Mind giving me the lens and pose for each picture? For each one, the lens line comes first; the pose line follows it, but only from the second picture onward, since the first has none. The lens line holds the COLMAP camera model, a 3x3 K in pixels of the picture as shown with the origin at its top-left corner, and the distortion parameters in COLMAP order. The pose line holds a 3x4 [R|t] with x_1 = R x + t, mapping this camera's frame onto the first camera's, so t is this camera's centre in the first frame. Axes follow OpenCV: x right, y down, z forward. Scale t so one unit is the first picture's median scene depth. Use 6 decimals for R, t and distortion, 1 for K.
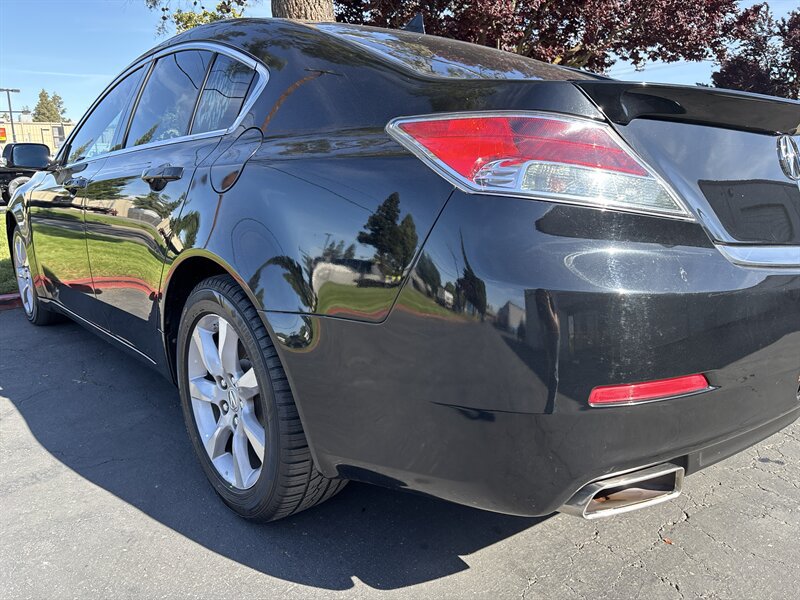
lens RADIAL K [[611.0, 0, 400.0], [0, 611.0, 301.8], [0, 0, 1]] dist [0.048165, -0.064557]
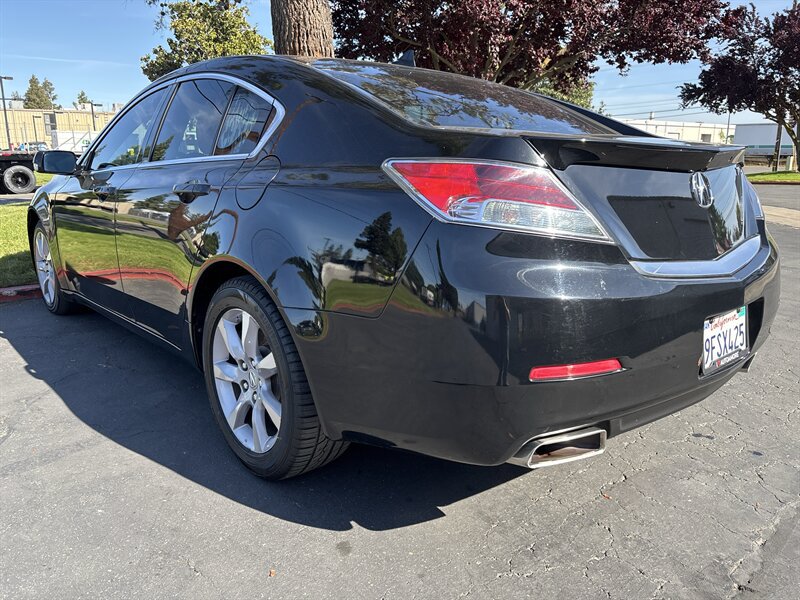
lens RADIAL K [[611.0, 0, 400.0], [0, 611.0, 301.8], [0, 0, 1]] dist [0.048165, -0.064557]
pose [[0.999866, 0.009596, 0.013284, 0.000753], [-0.009782, 0.999853, 0.014048, -0.013065], [-0.013147, -0.014176, 0.999813, -0.207385]]
